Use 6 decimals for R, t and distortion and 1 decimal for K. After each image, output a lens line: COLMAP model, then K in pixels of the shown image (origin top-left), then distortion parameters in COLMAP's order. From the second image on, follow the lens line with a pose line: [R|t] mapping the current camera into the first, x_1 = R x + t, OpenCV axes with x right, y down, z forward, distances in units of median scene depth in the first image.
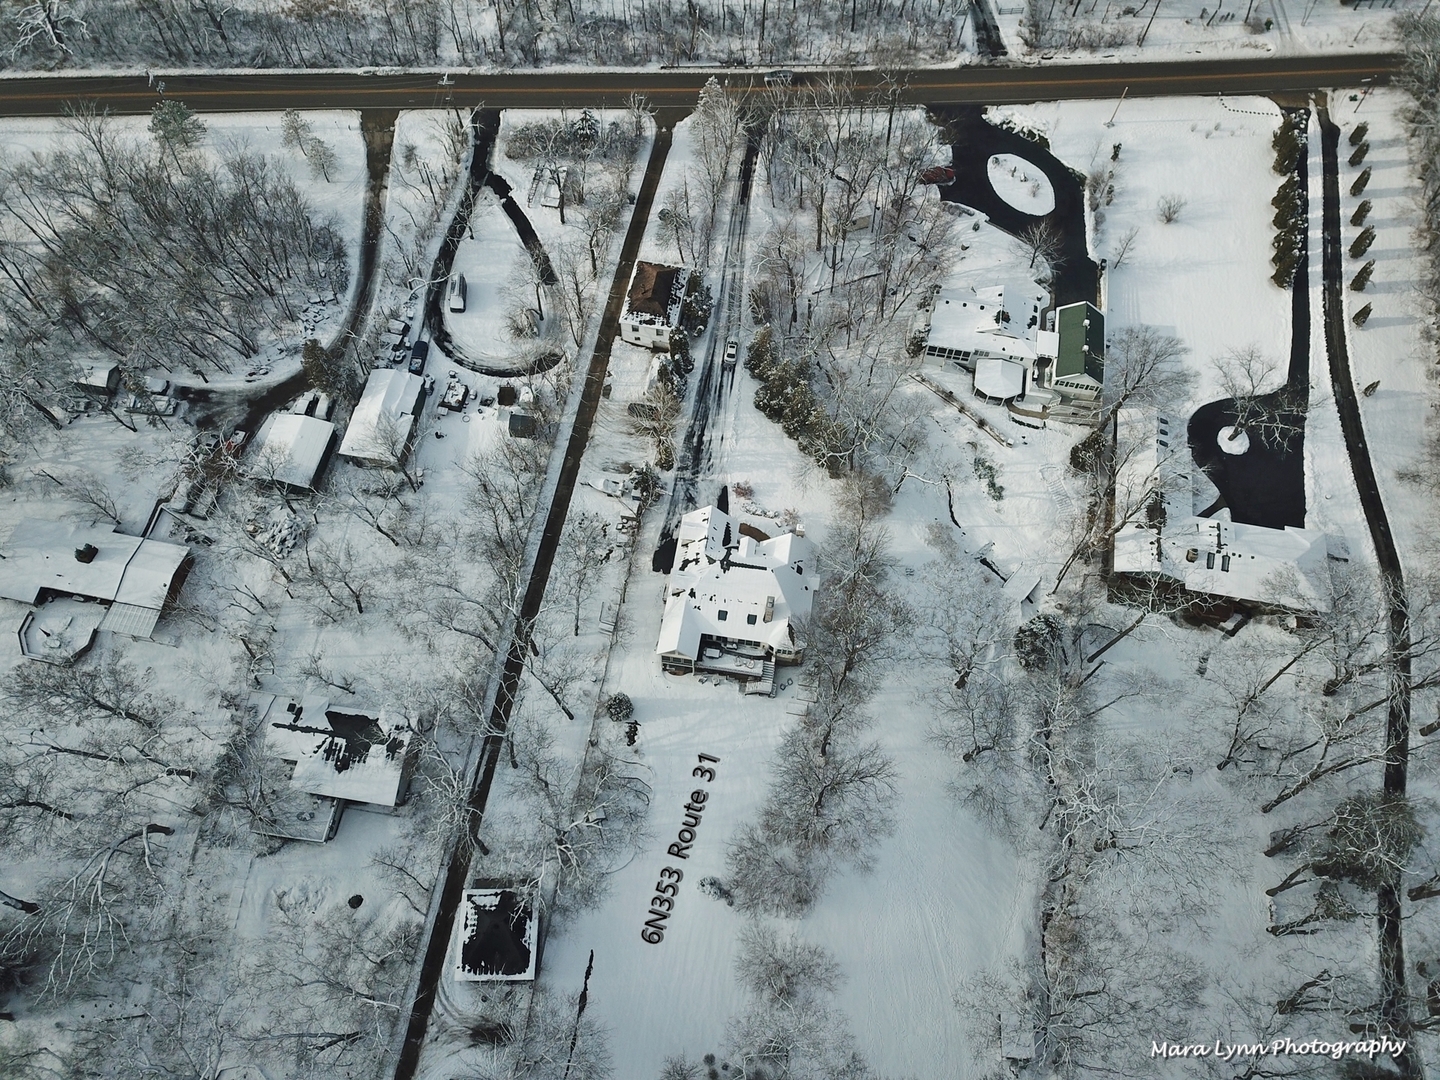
lens RADIAL K [[1079.9, 0, 721.8], [0, 1079.9, 536.5], [0, 0, 1]] dist [0.048122, -0.070488]
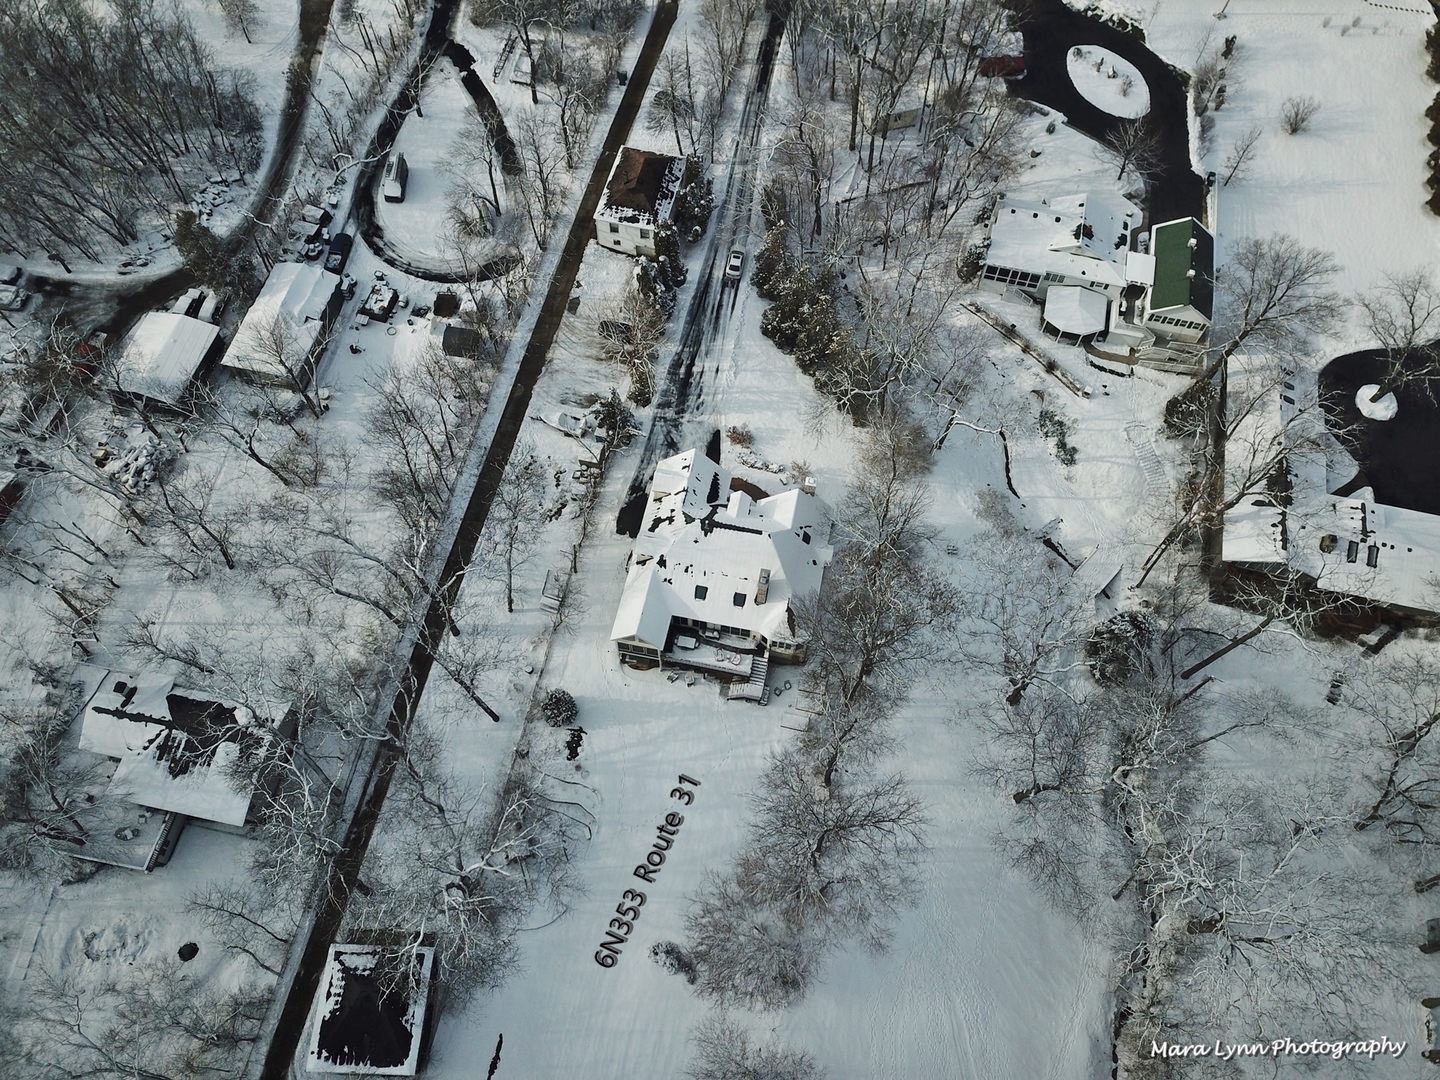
lens RADIAL K [[1089.7, 0, 722.6], [0, 1089.7, 534.6], [0, 0, 1]] dist [0.023355, -0.015839]
pose [[0.998754, 0.044828, -0.021933, 0.027379], [-0.044993, 0.998962, -0.007099, 0.033639], [0.021592, 0.008077, 0.999734, 0.218104]]
